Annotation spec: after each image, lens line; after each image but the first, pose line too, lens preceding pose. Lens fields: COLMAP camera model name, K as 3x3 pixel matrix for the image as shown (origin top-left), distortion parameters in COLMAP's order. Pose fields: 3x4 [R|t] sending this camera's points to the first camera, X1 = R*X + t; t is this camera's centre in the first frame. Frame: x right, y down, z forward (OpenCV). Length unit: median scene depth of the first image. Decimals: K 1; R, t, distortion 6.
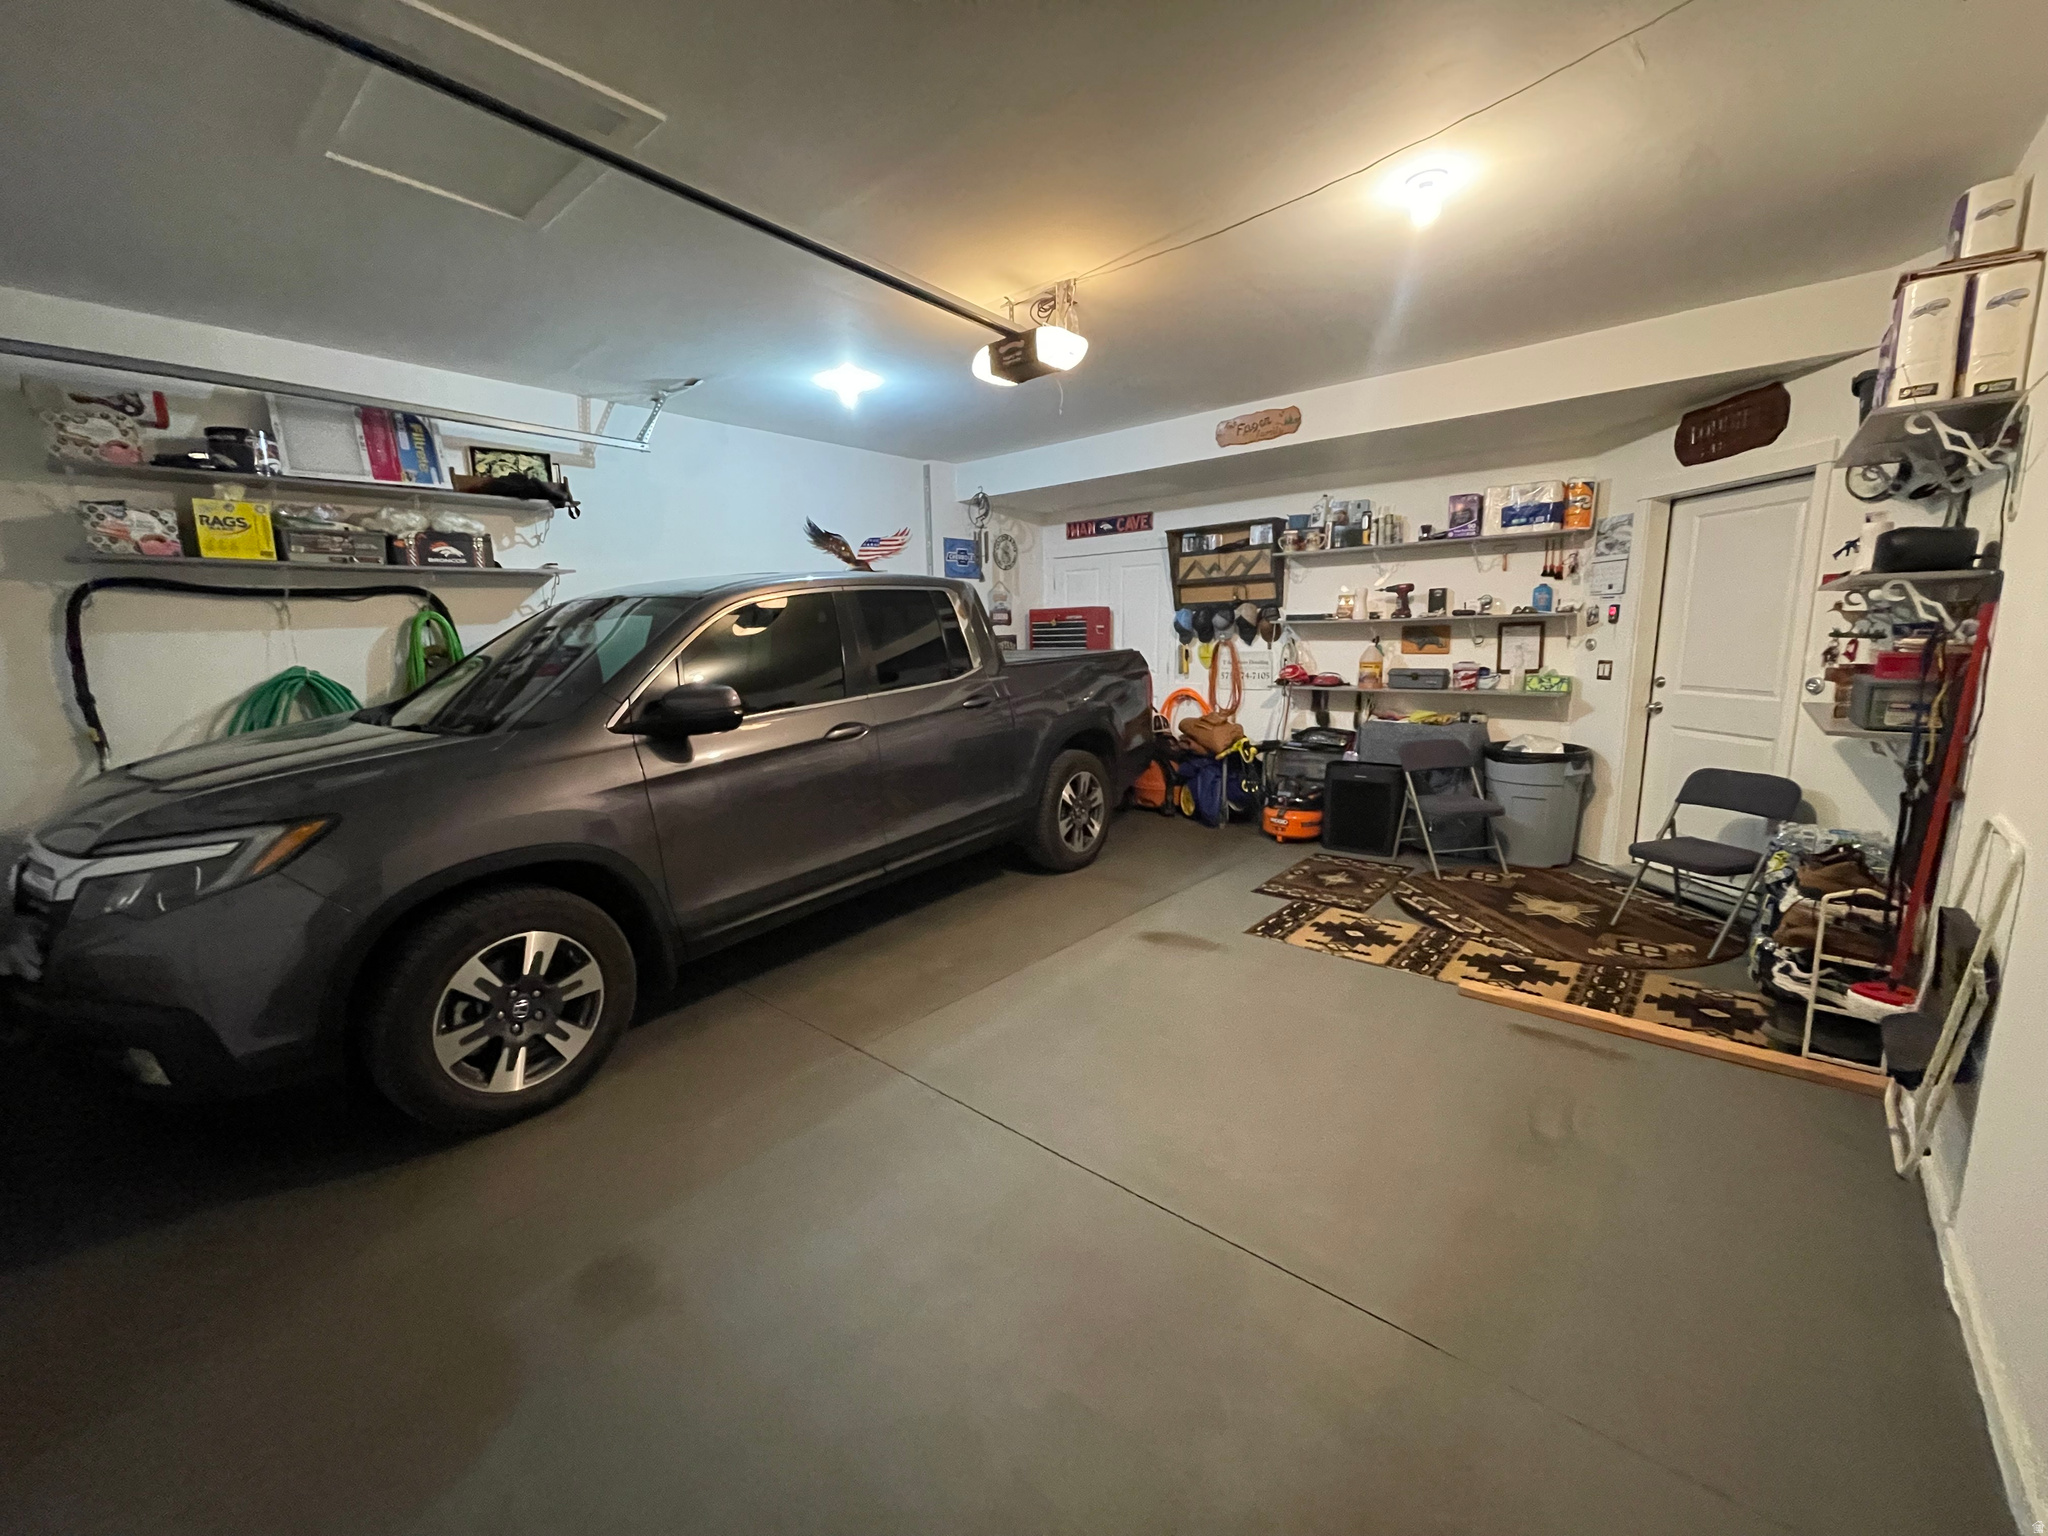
lens RADIAL K [[818.3, 0, 1024.0], [0, 818.3, 768.0], [0, 0, 1]] dist [0.001940, 0.000106]
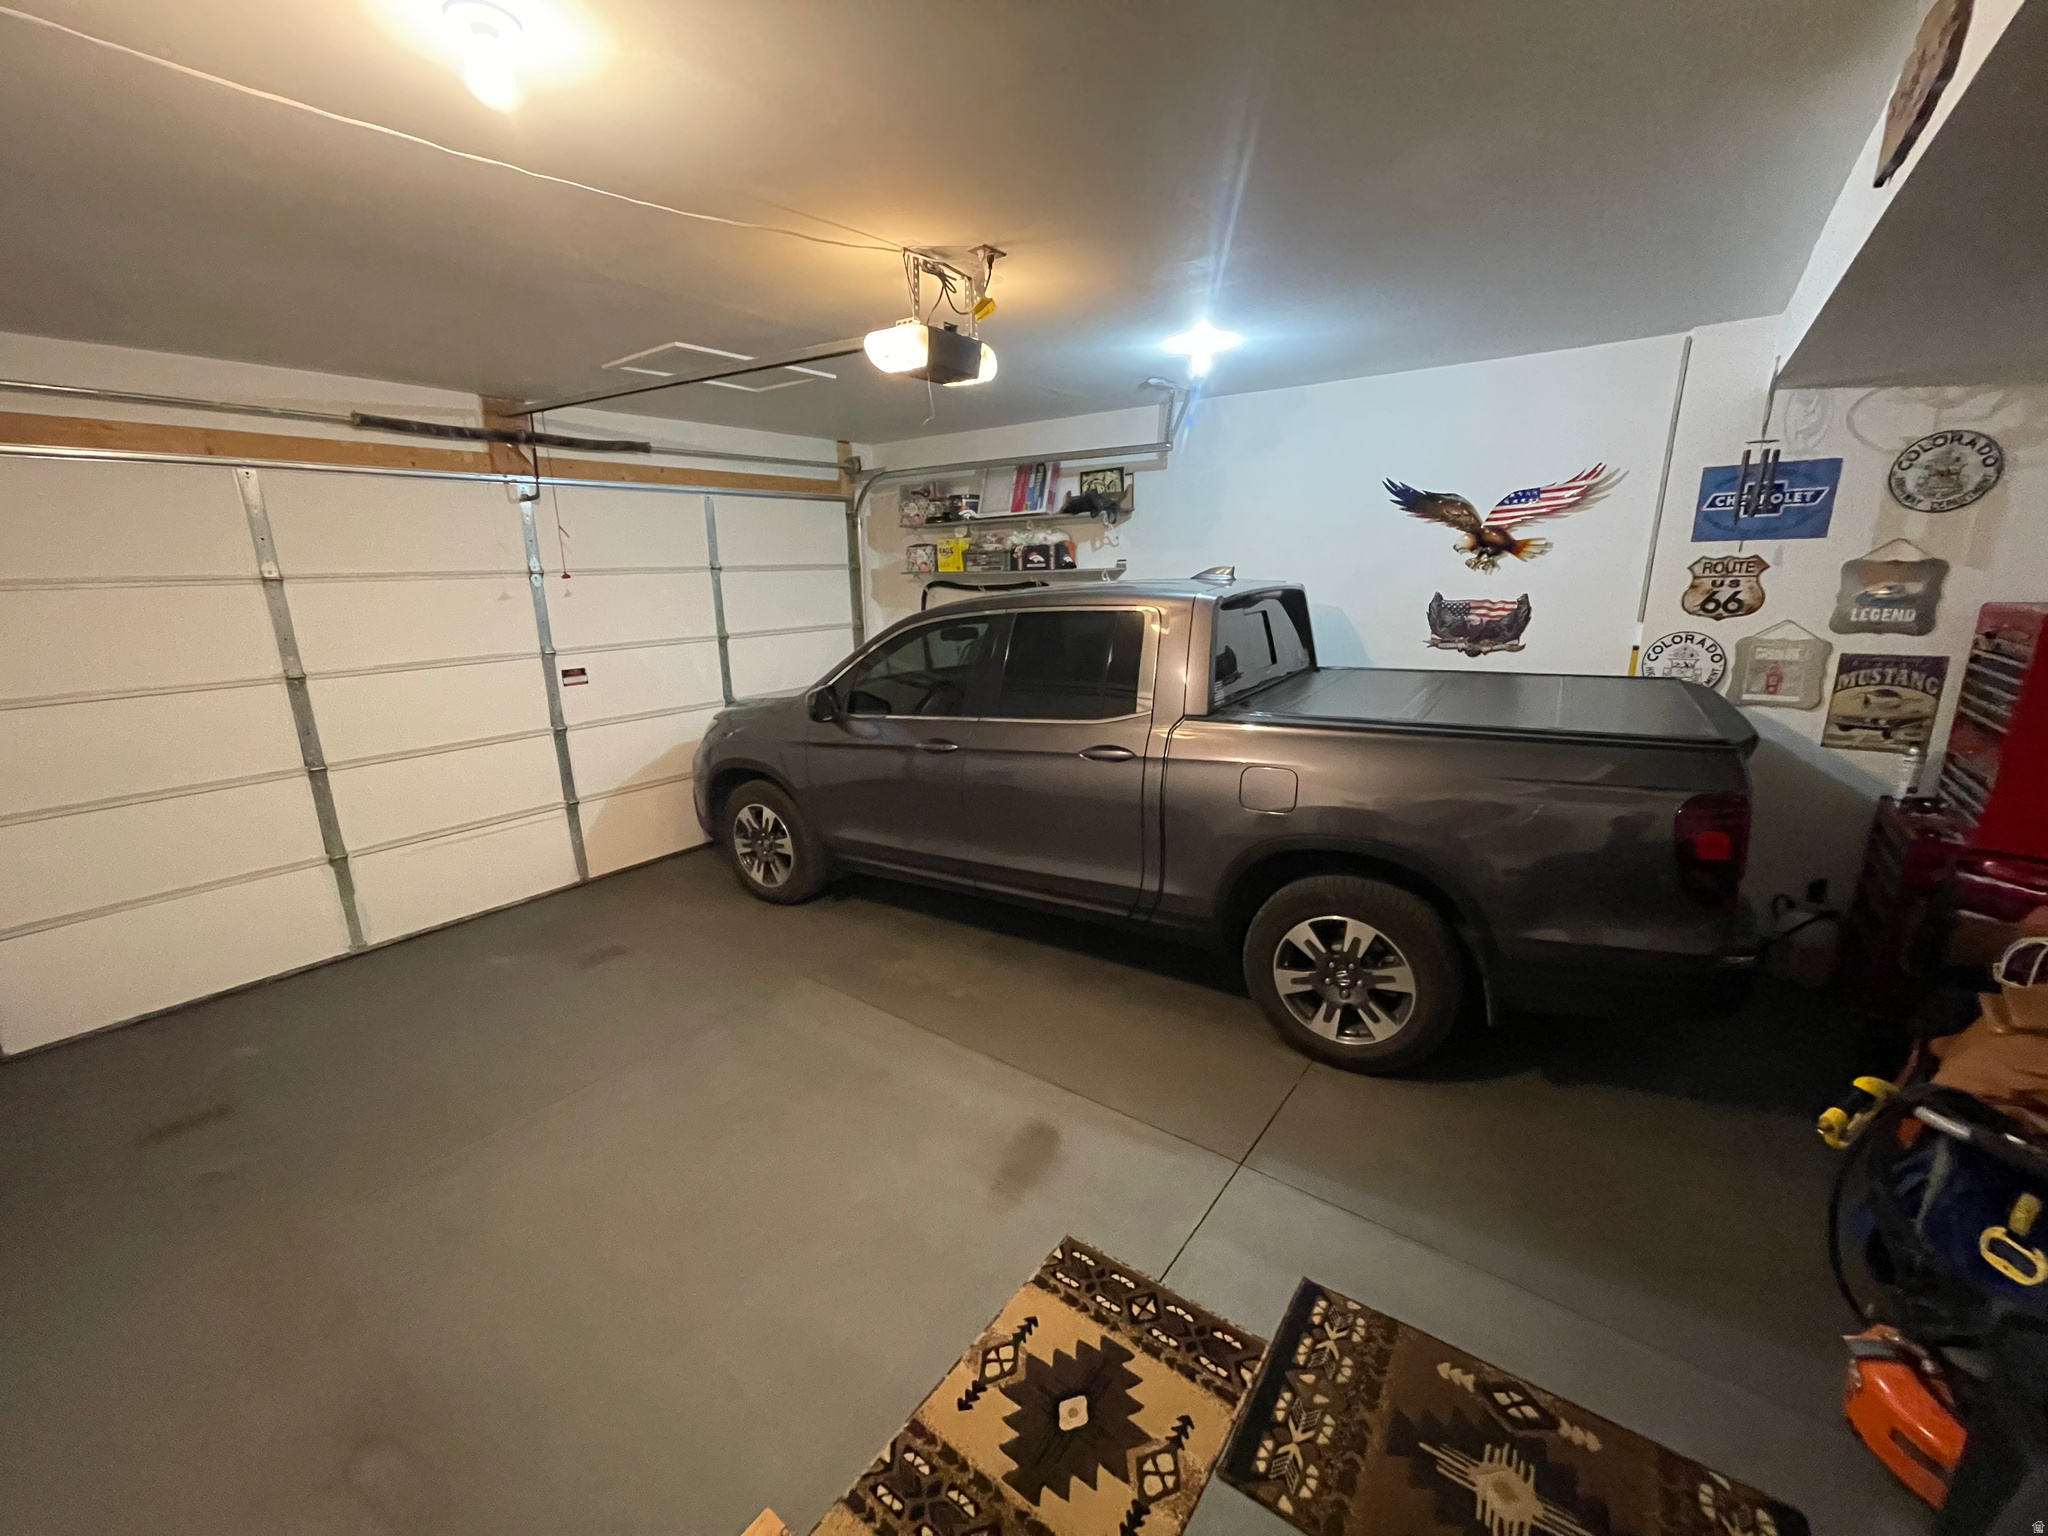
lens RADIAL K [[827.1, 0, 1002.0], [0, 827.1, 773.8], [0, 0, 1]] dist [-0.000623, -0.000315]
pose [[0.062140, 0.262231, -0.963002, 0.719153], [-0.148446, 0.956564, 0.250898, -0.247958], [0.986966, 0.127363, 0.098368, 0.815589]]
